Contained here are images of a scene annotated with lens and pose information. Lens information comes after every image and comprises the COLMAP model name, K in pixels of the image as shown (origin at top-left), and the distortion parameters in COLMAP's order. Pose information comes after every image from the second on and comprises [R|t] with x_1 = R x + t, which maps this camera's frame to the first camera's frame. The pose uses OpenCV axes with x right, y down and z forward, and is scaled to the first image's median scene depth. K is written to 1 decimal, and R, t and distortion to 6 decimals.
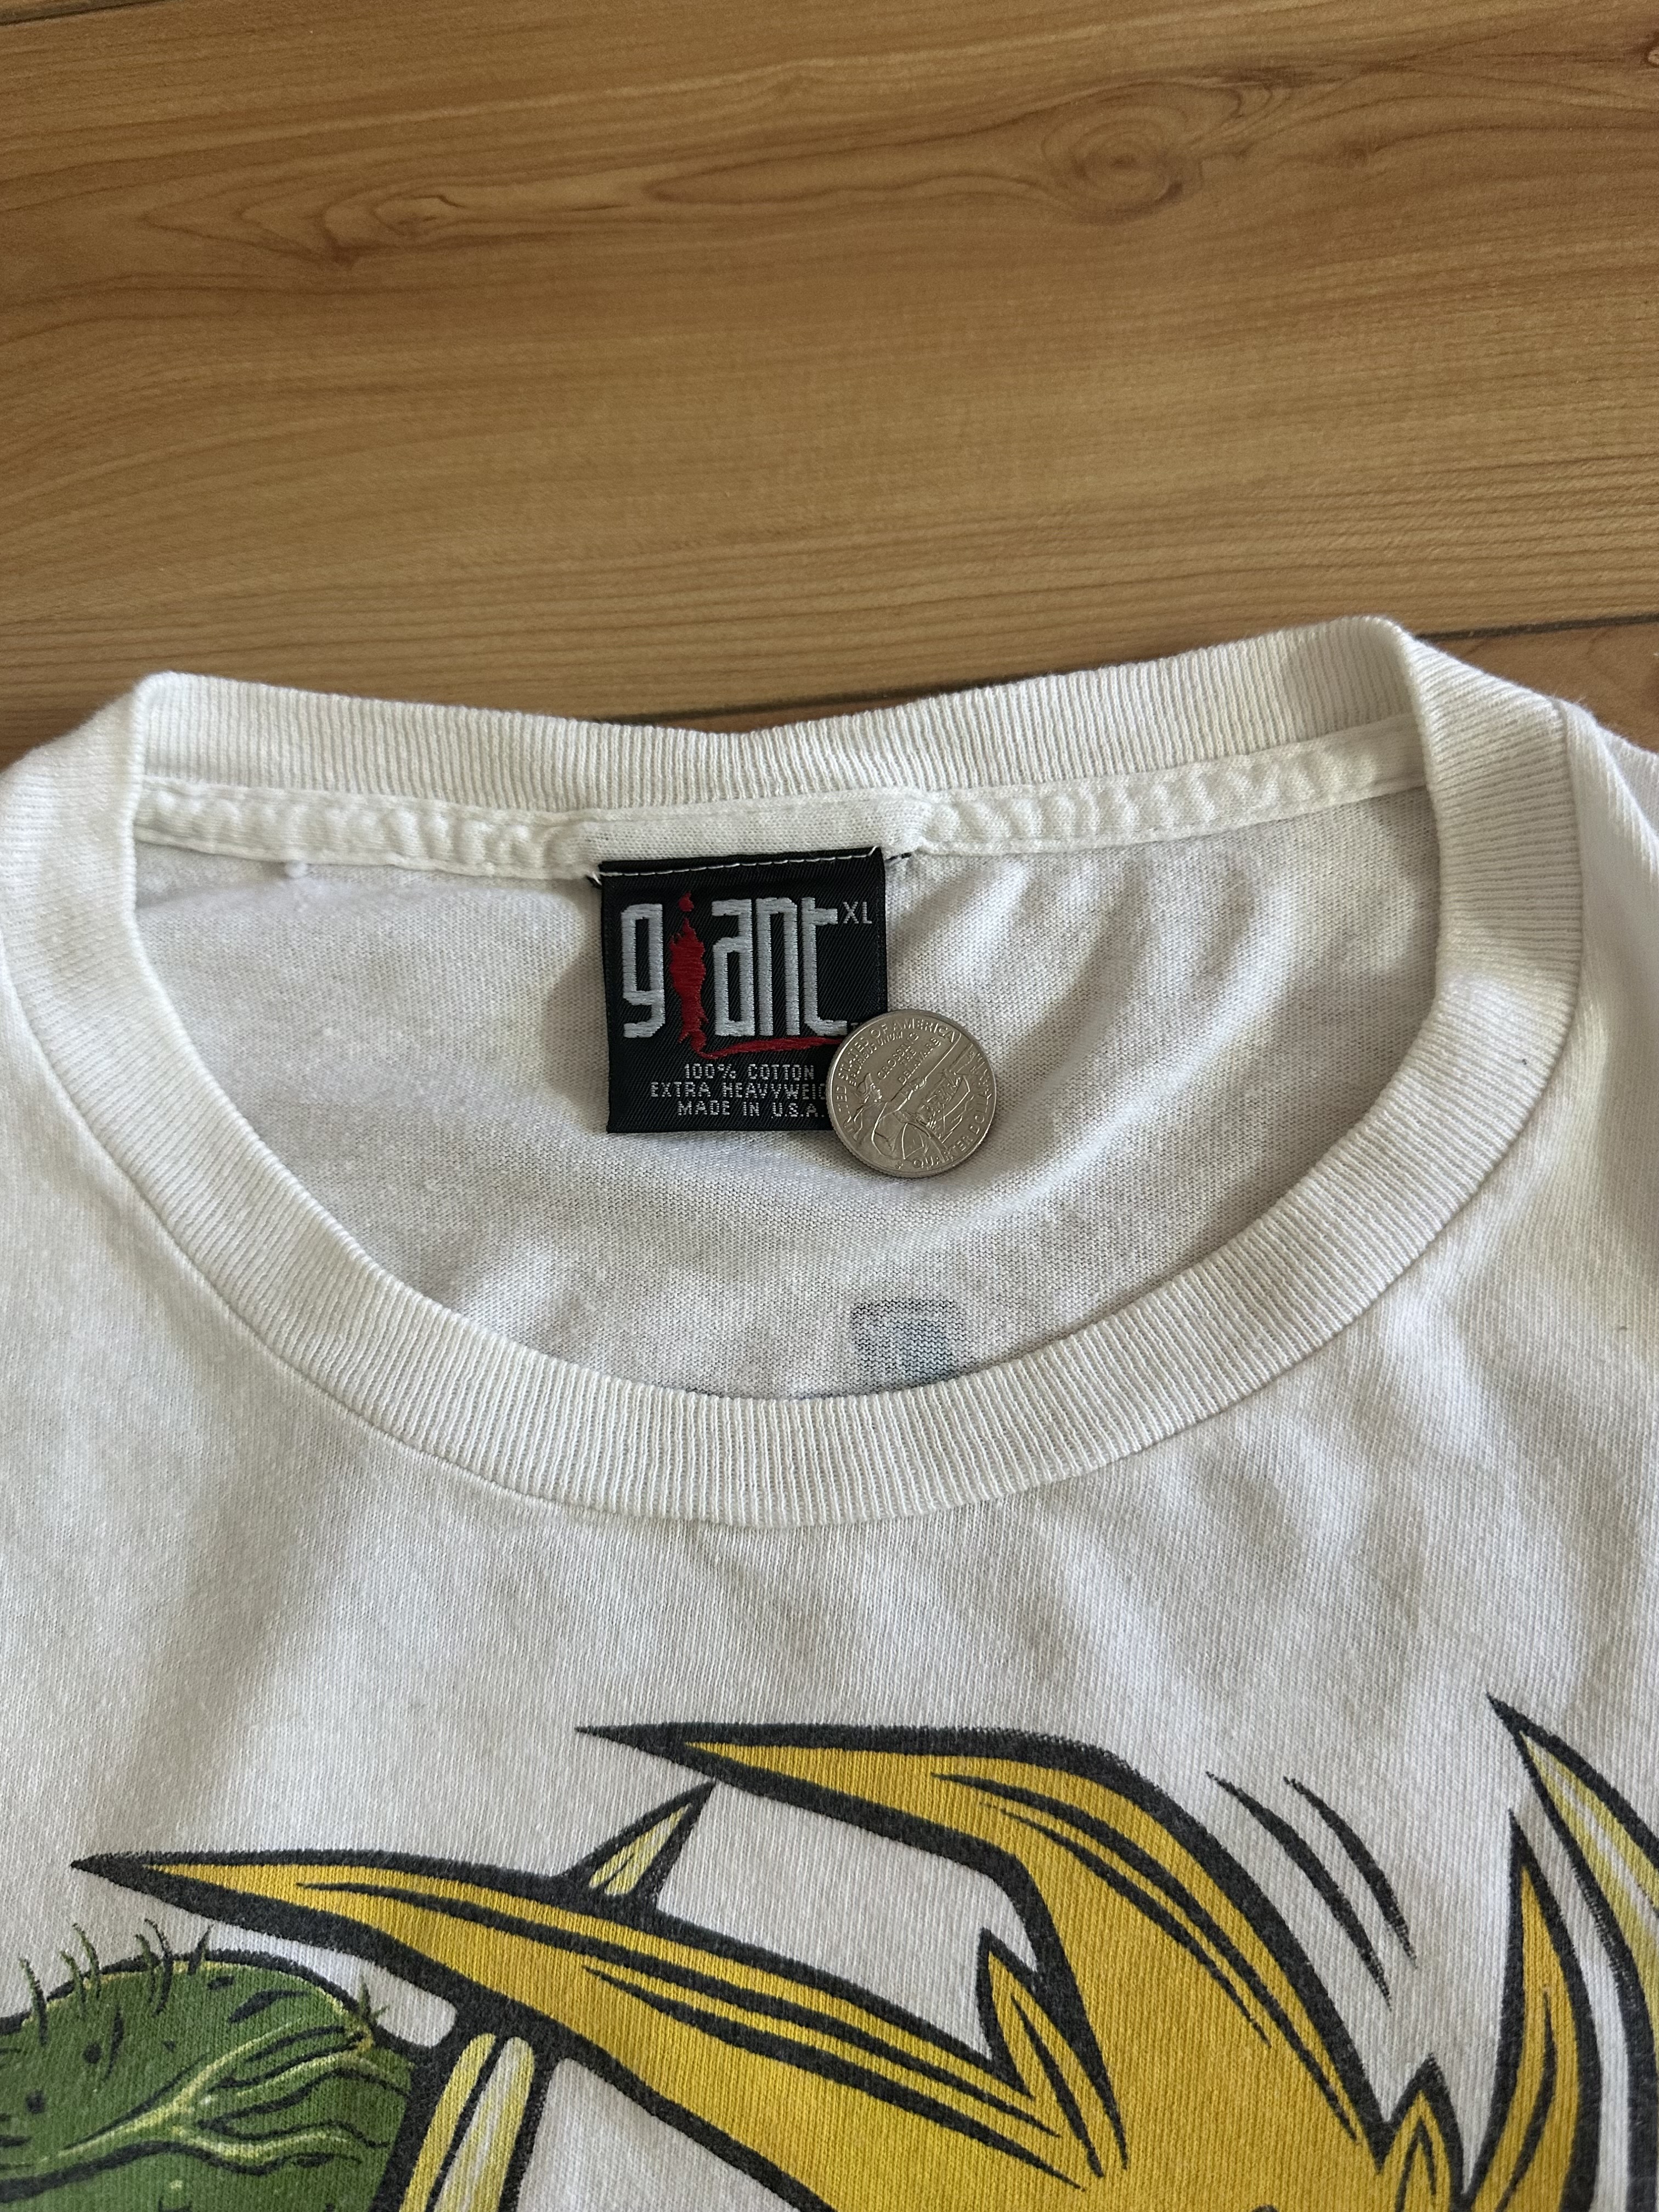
lens RADIAL K [[1752.7, 0, 829.5], [0, 1752.7, 1106.0], [0, 0, 1]] dist [-0.045716, -0.048249]
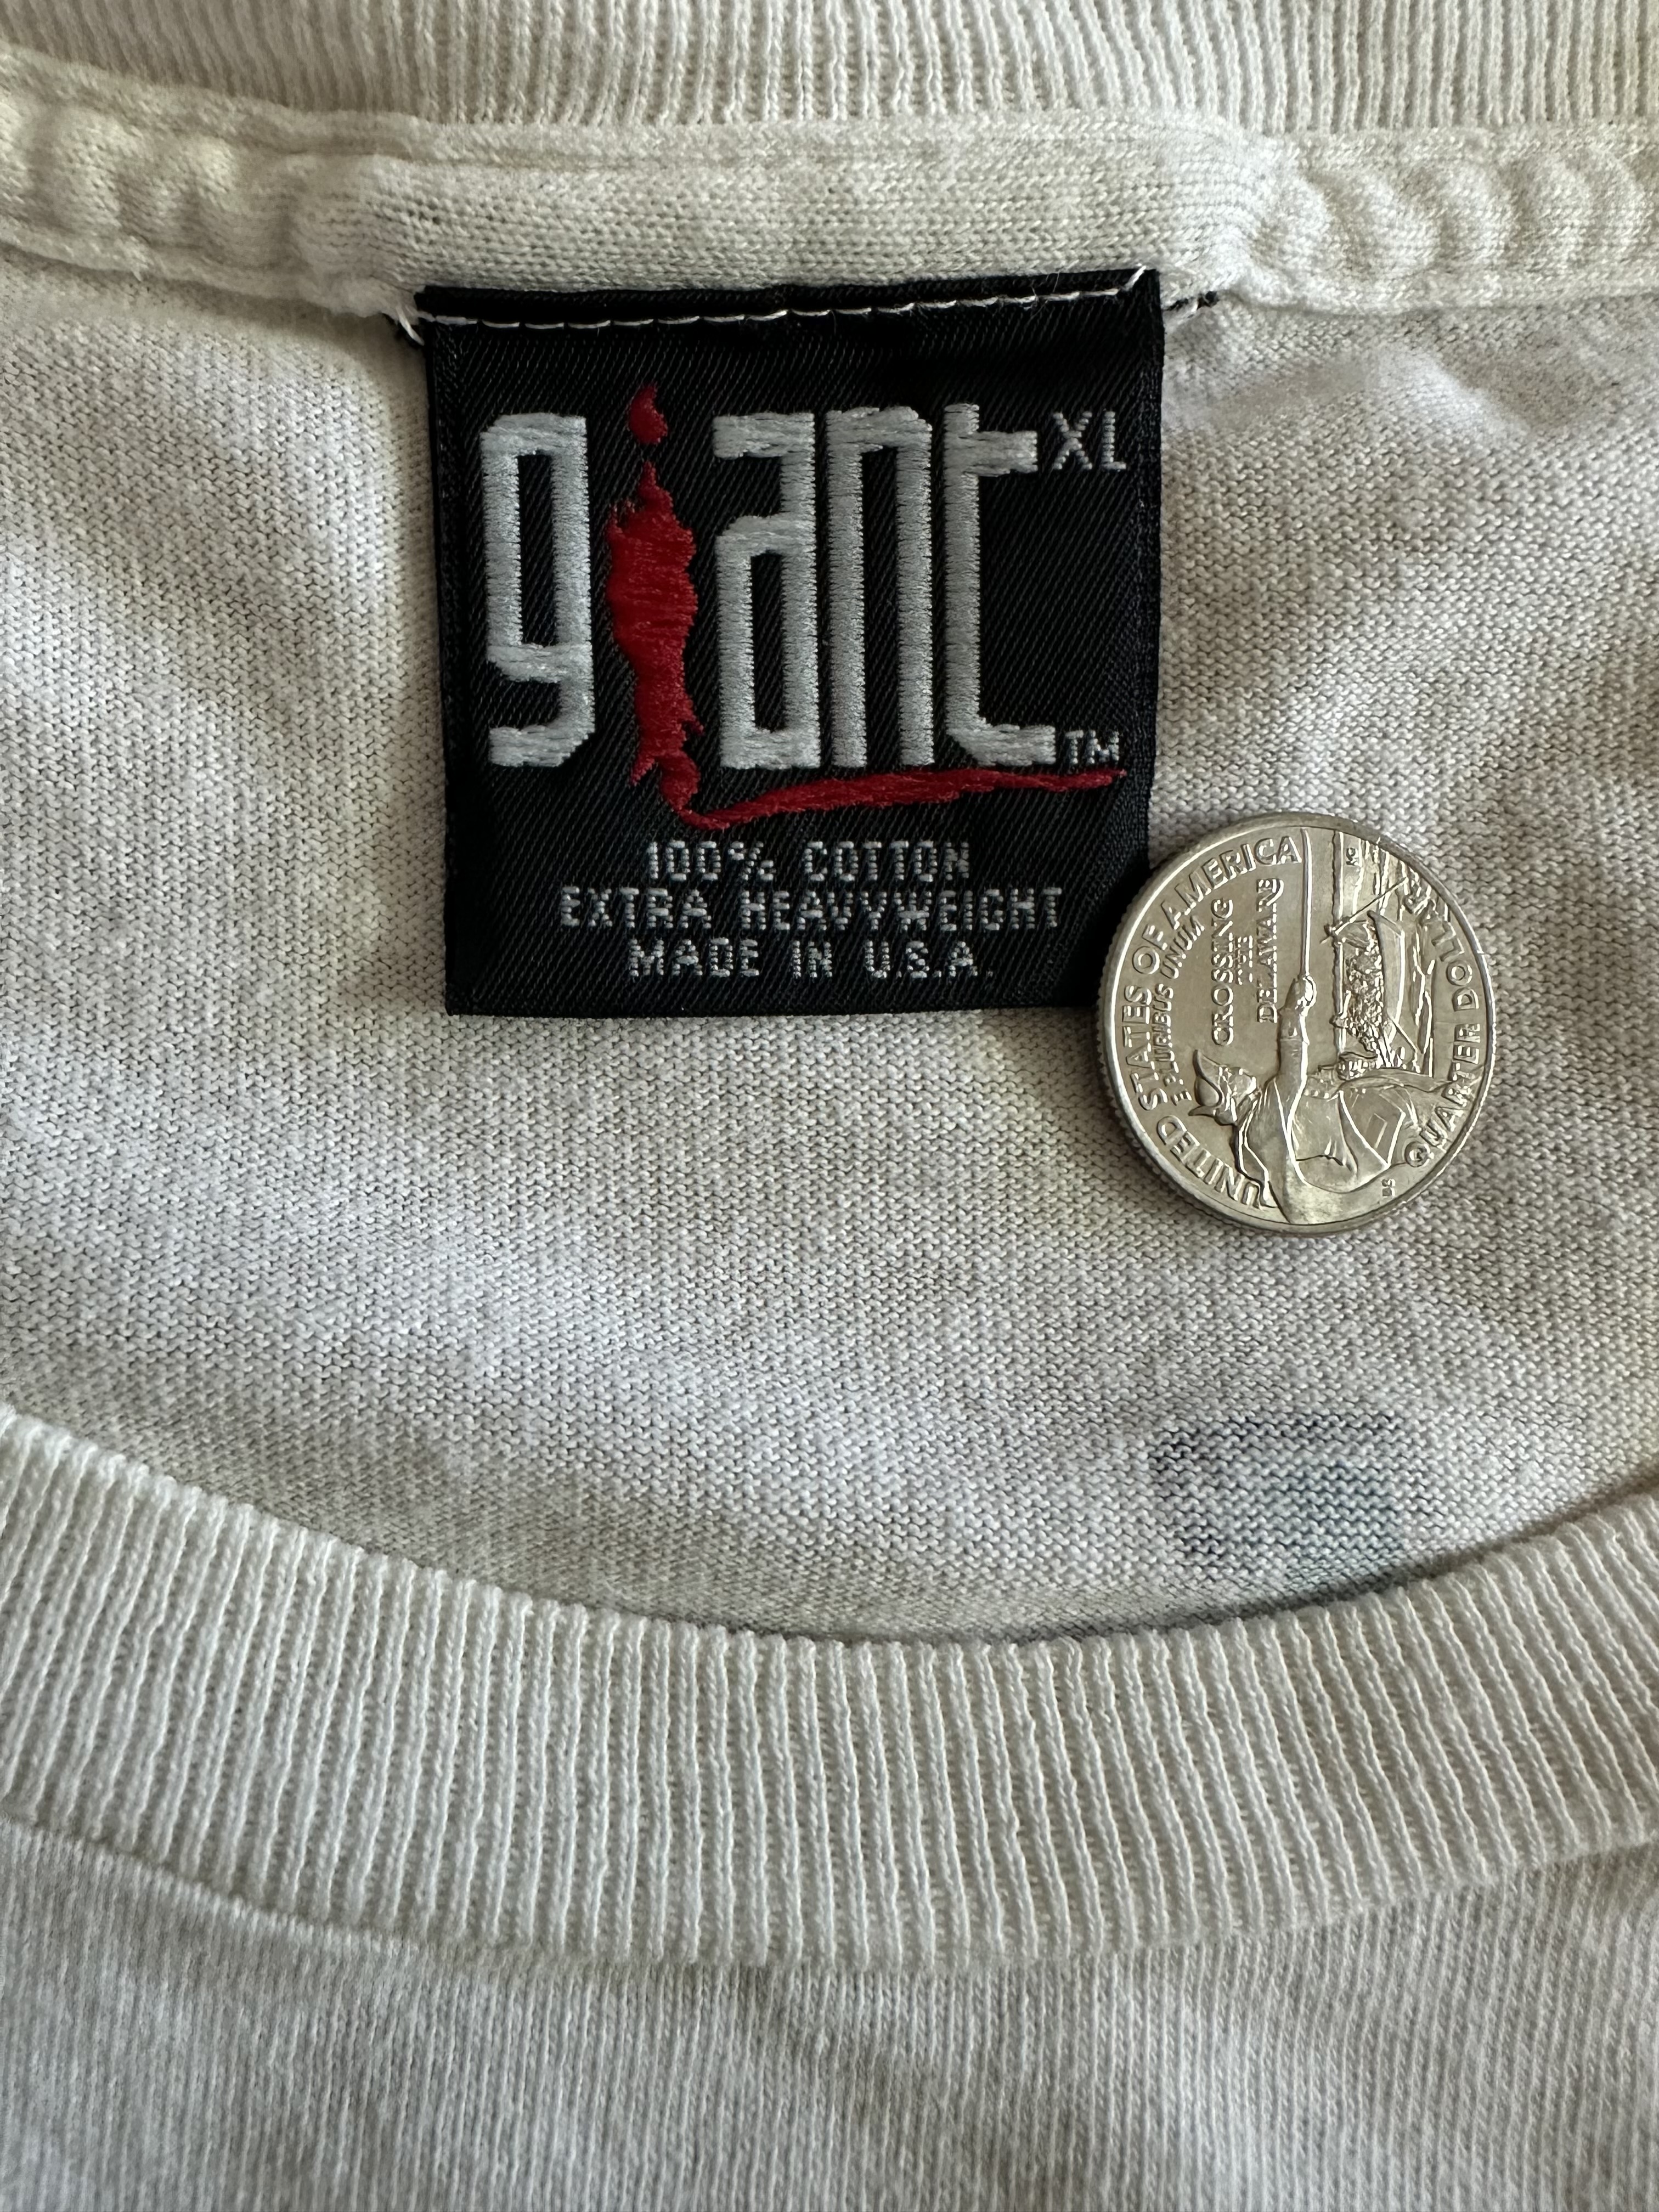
lens RADIAL K [[1573.2, 0, 827.0], [0, 1573.2, 1168.3], [0, 0, 1]] dist [0.050465, -0.005550]
pose [[0.978223, -0.039707, 0.203724, -0.125021], [0.004323, 0.985216, 0.171264, -0.009797], [-0.207512, -0.166654, 0.963932, 0.627039]]
